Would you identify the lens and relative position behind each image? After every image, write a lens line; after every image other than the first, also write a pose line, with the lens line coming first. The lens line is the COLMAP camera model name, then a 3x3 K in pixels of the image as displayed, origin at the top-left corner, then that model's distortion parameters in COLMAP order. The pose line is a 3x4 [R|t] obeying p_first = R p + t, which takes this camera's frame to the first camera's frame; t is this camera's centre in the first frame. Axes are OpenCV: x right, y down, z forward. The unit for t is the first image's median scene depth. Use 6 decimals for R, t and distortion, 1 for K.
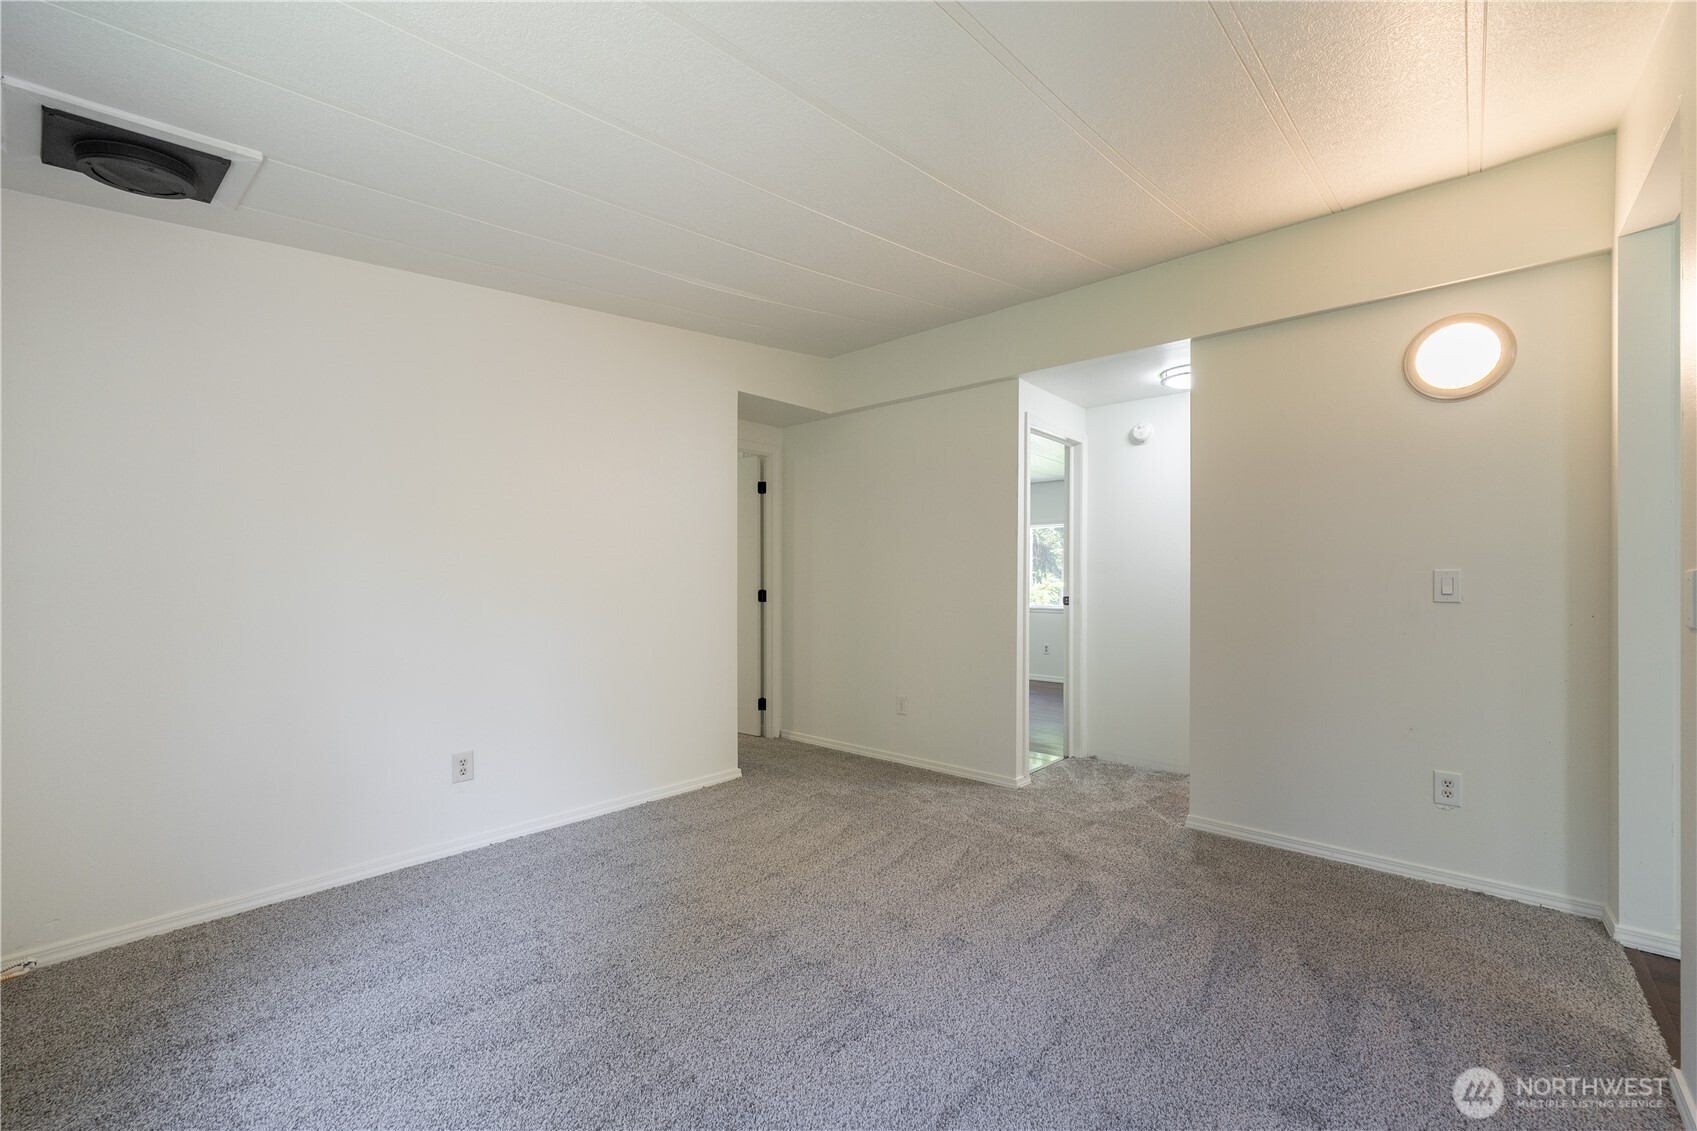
lens RADIAL K [[678.6, 0, 846.0], [0, 678.6, 574.1], [0, 0, 1]] dist [0.001395, -0.000845]
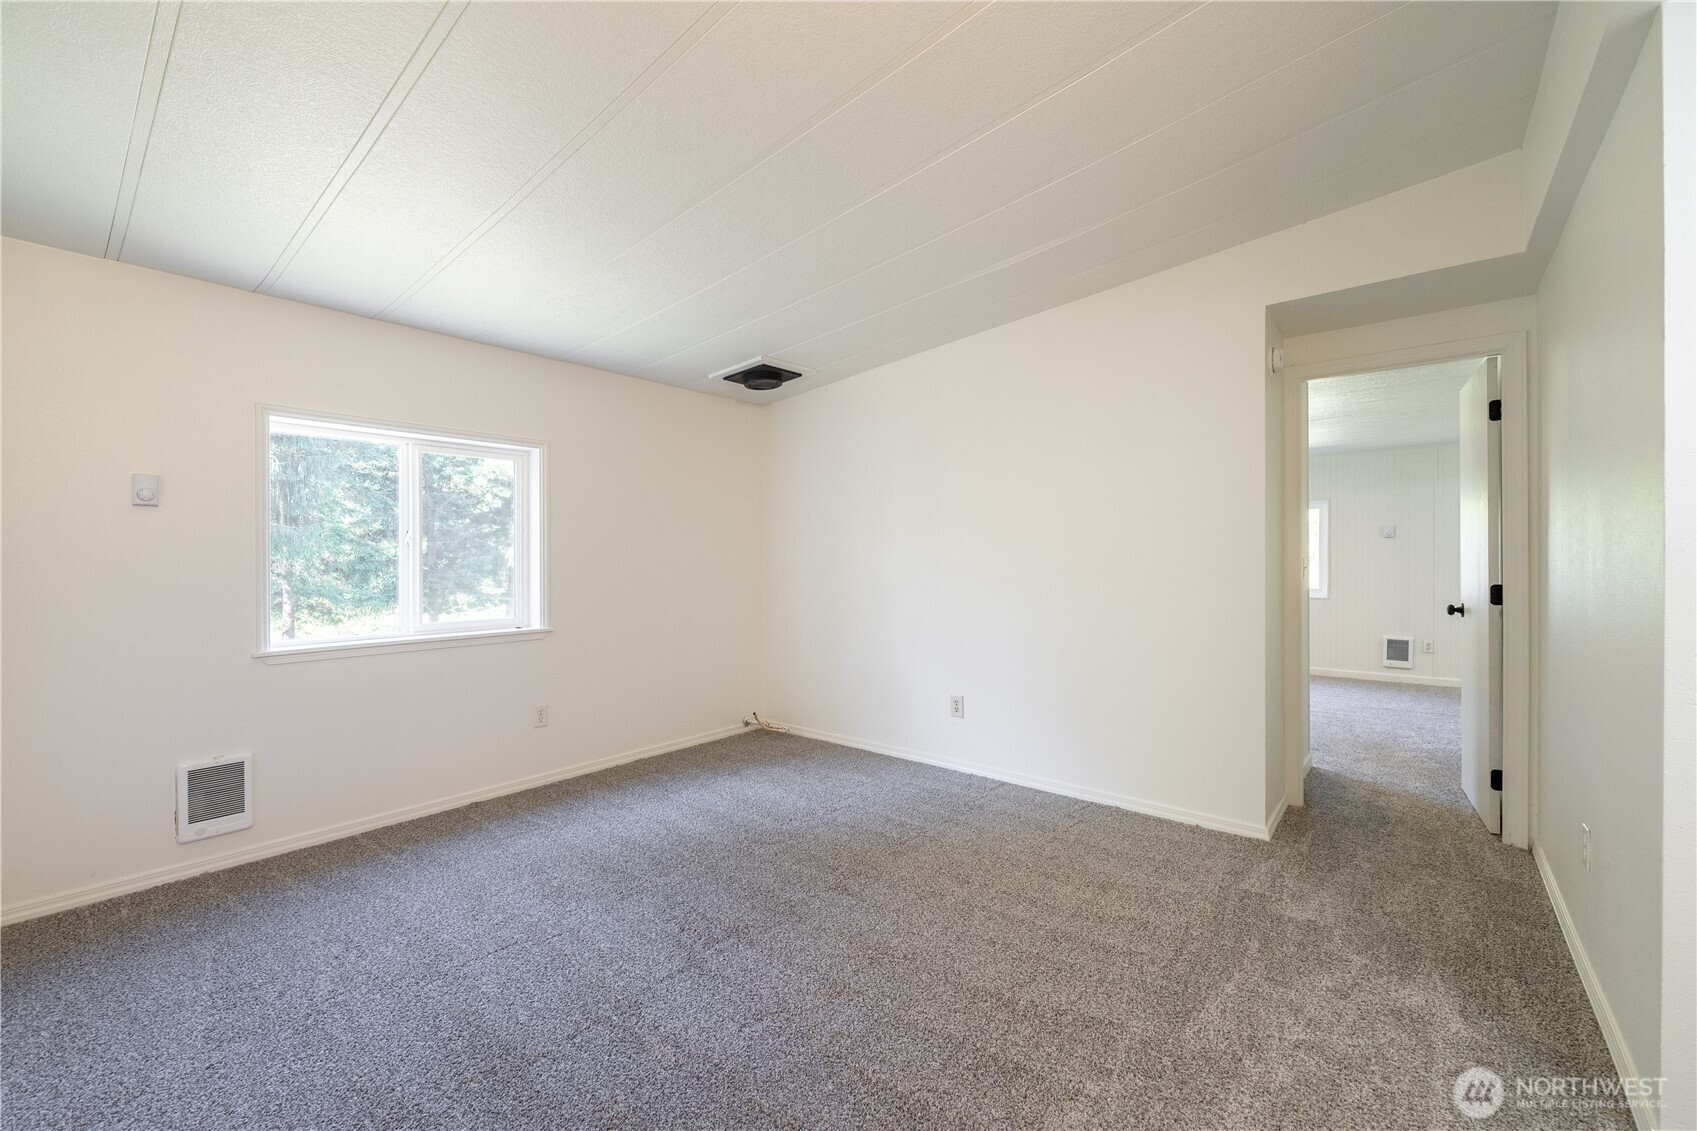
lens RADIAL K [[678.6, 0, 843.7], [0, 678.6, 562.2], [0, 0, 1]] dist [0.001395, -0.000845]
pose [[0.057745, 0.002320, -0.998329, 0.632183], [0.003984, 0.999989, 0.002554, -0.000616], [0.998323, -0.004125, 0.057735, 0.602155]]
